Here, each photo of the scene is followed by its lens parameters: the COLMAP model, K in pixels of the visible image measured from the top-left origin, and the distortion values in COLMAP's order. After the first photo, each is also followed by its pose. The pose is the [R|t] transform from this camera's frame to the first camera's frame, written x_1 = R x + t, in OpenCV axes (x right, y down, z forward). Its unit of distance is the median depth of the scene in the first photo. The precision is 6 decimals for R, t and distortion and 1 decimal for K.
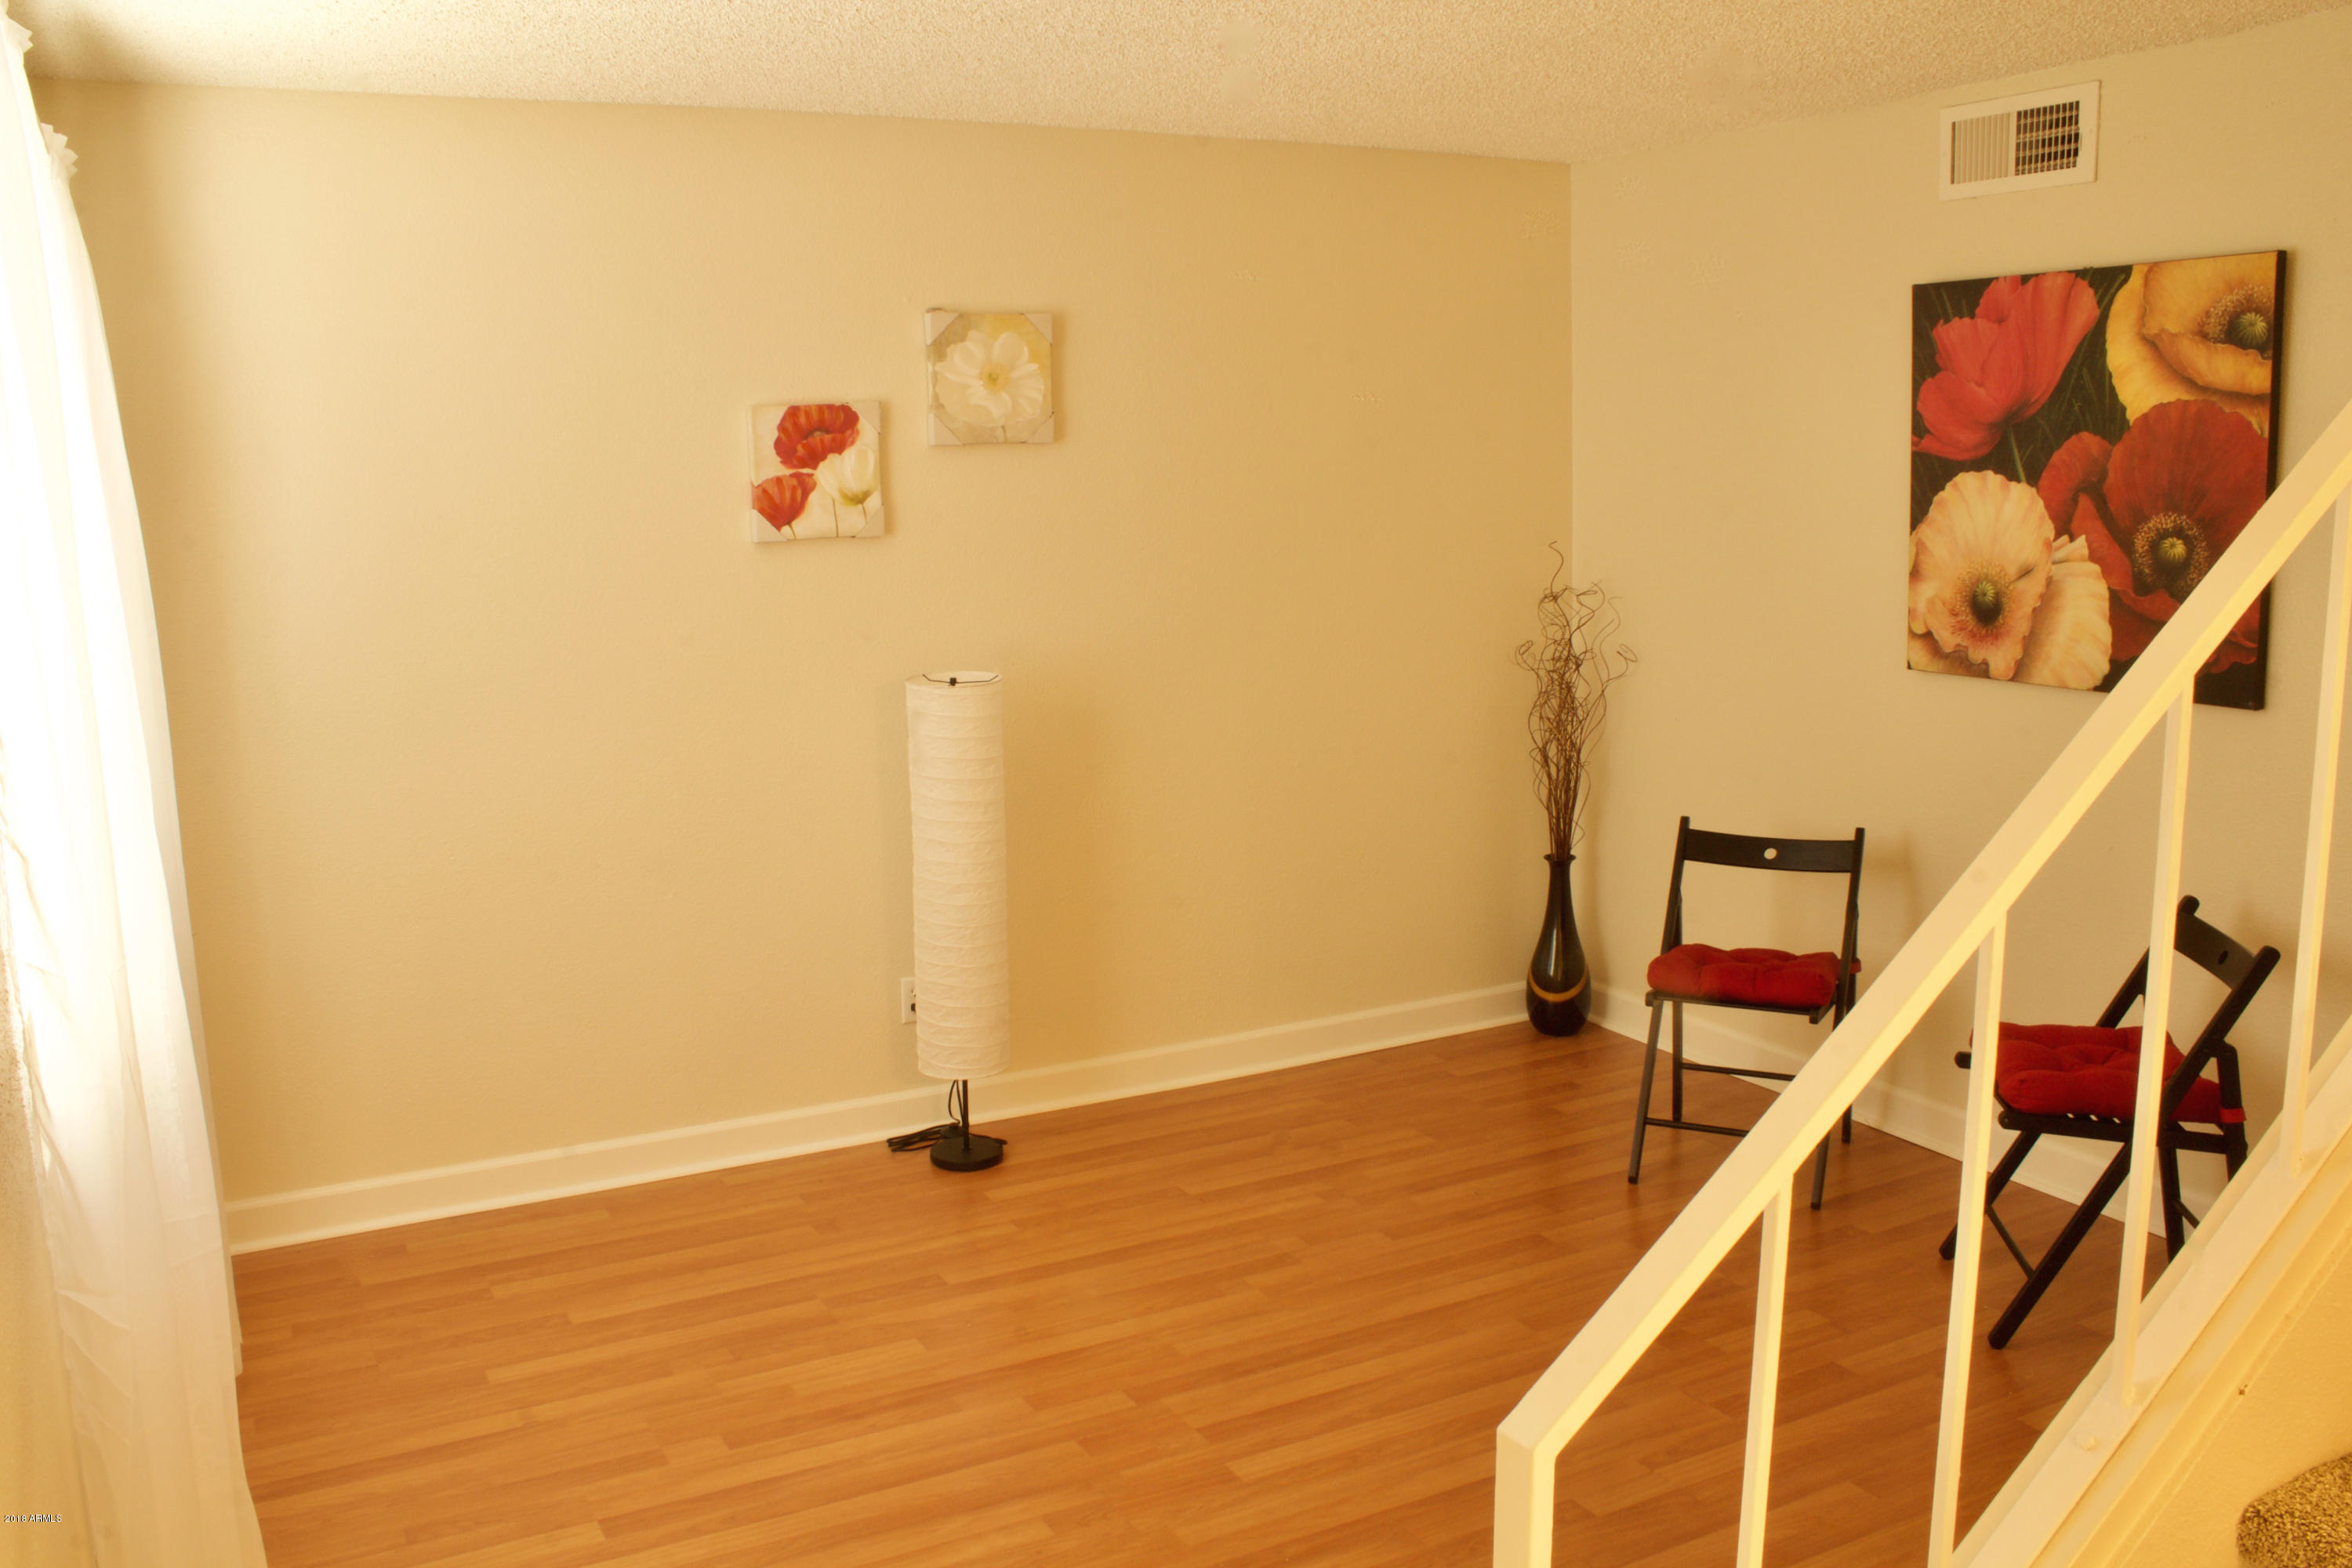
lens RADIAL K [[1961.1, 0, 1176.0], [0, 1961.1, 784.0], [0, 0, 1]] dist [-0.167823, 0.151823]
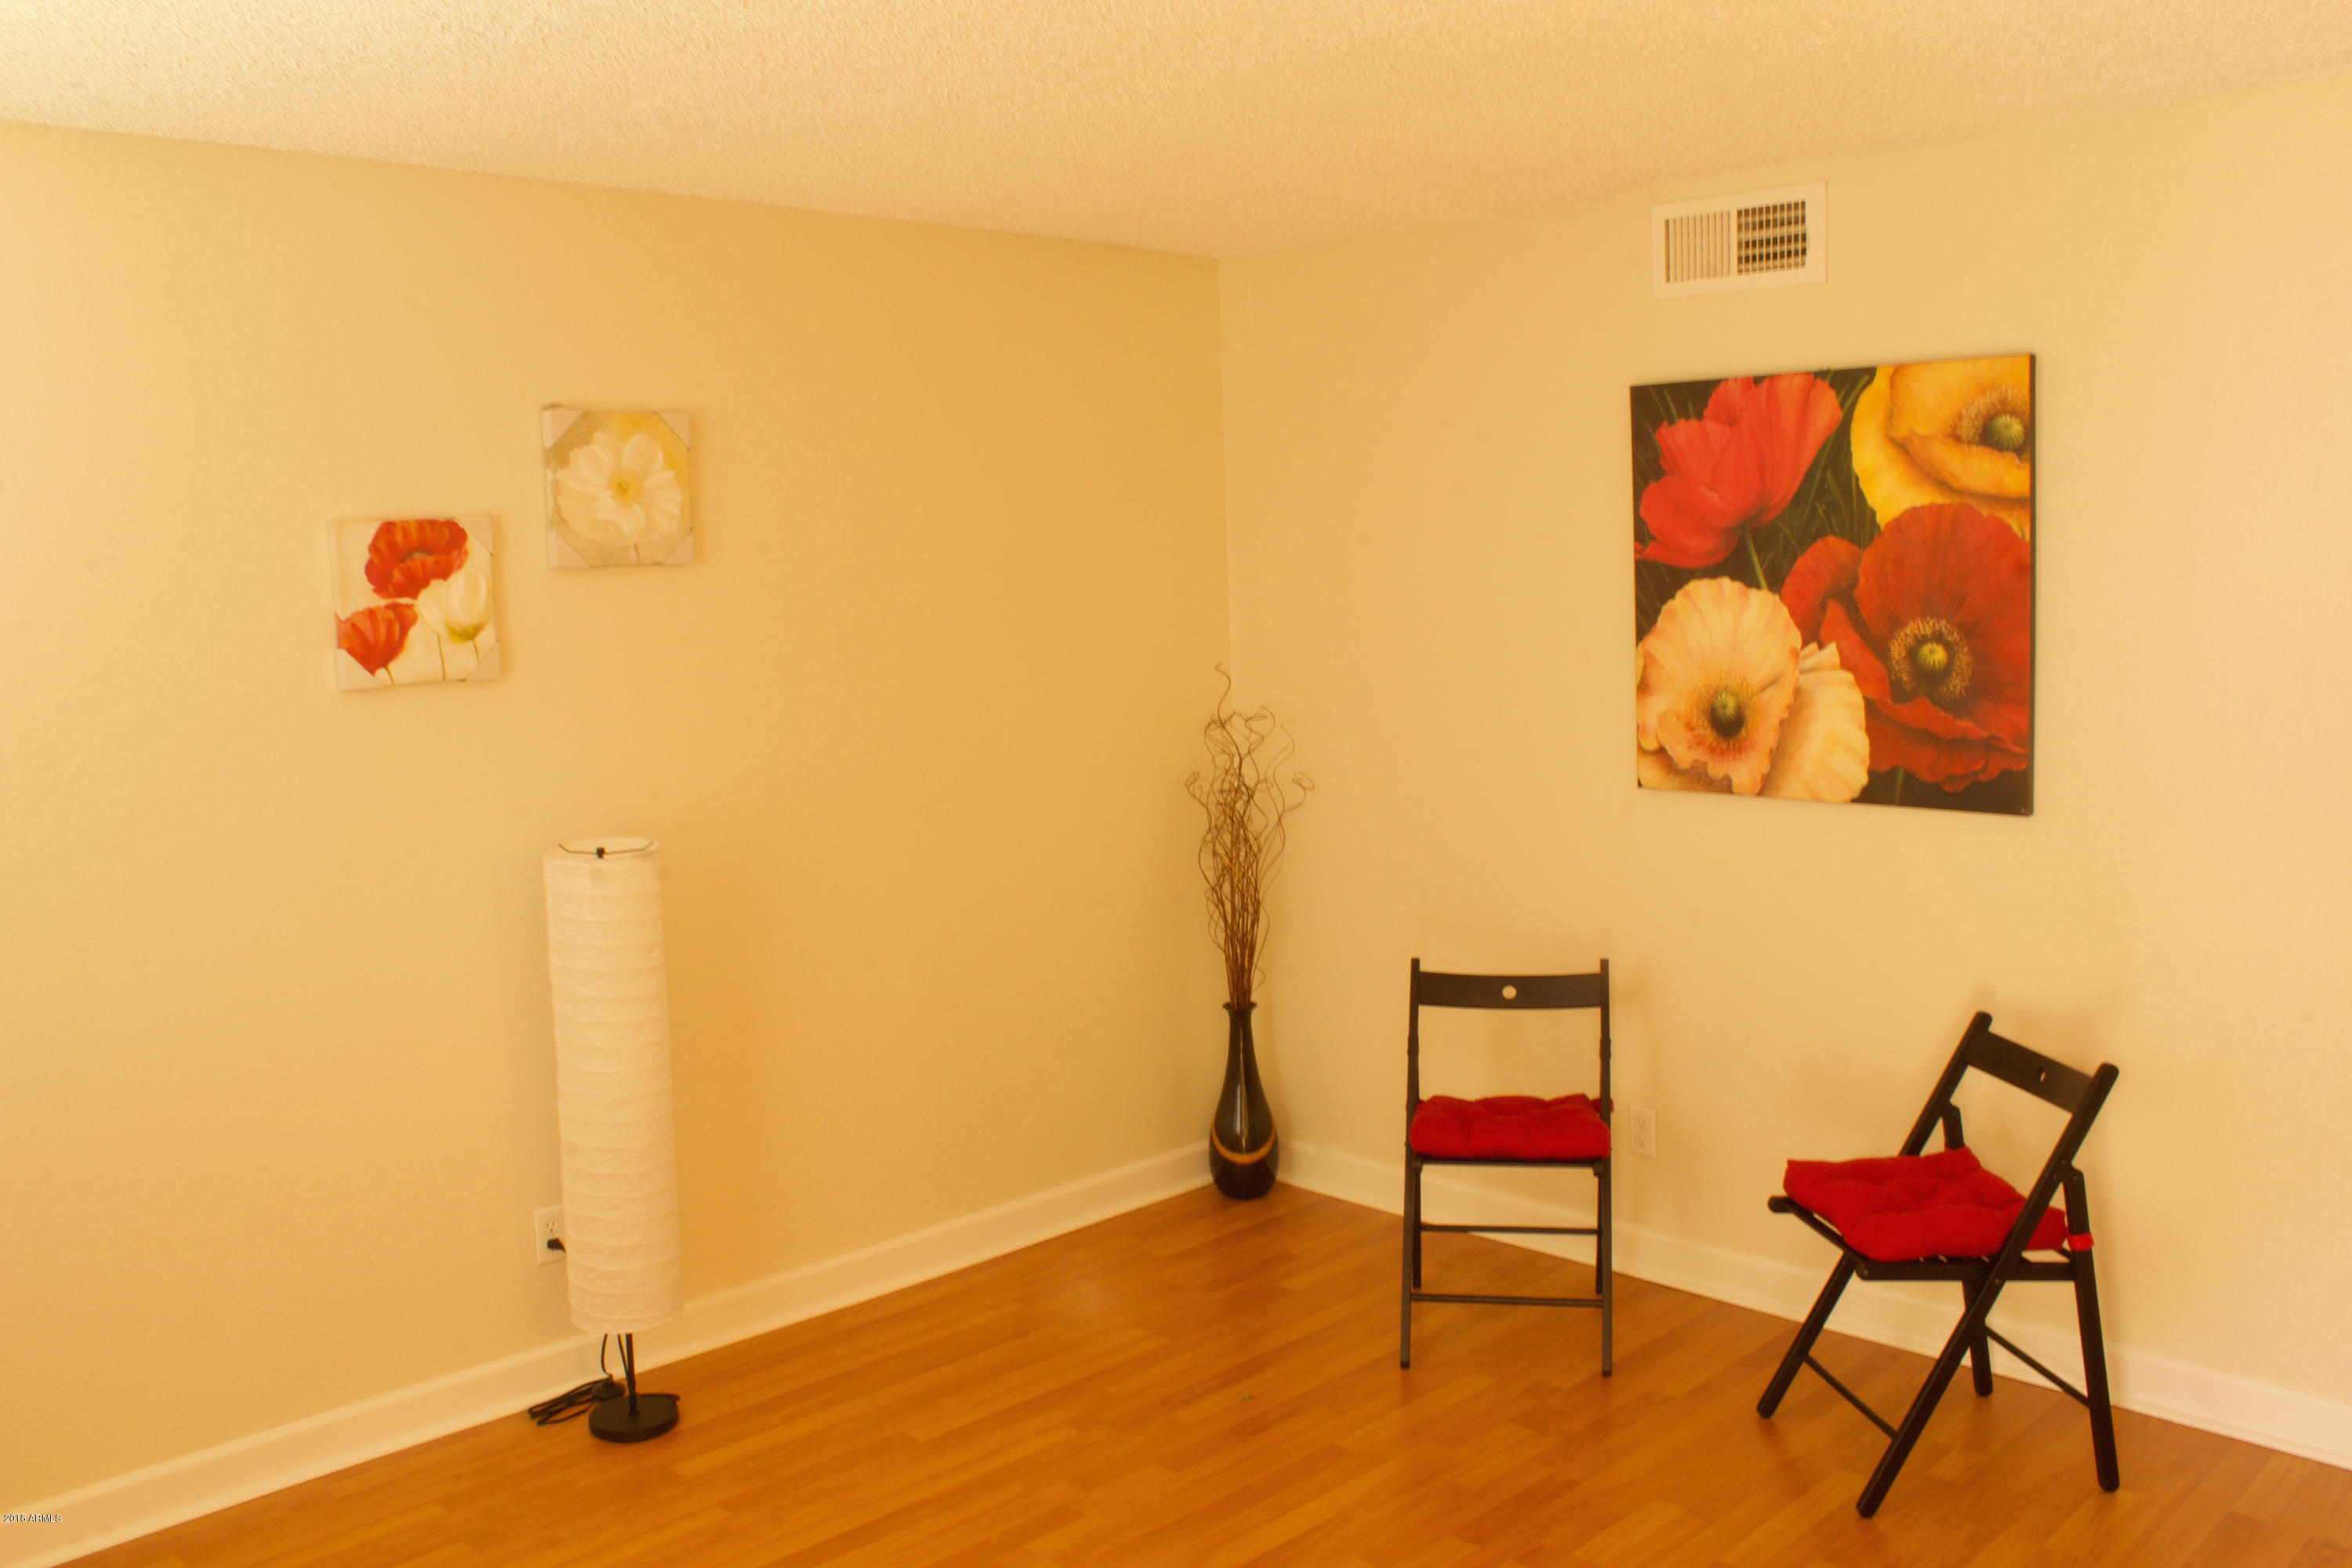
lens RADIAL K [[1961.1, 0, 1176.0], [0, 1961.1, 784.0], [0, 0, 1]] dist [-0.167823, 0.151823]
pose [[0.957947, -0.039099, 0.284269, -0.112374], [0.056333, 0.997020, -0.052703, -0.024299], [-0.281361, 0.066501, 0.957295, 0.146757]]
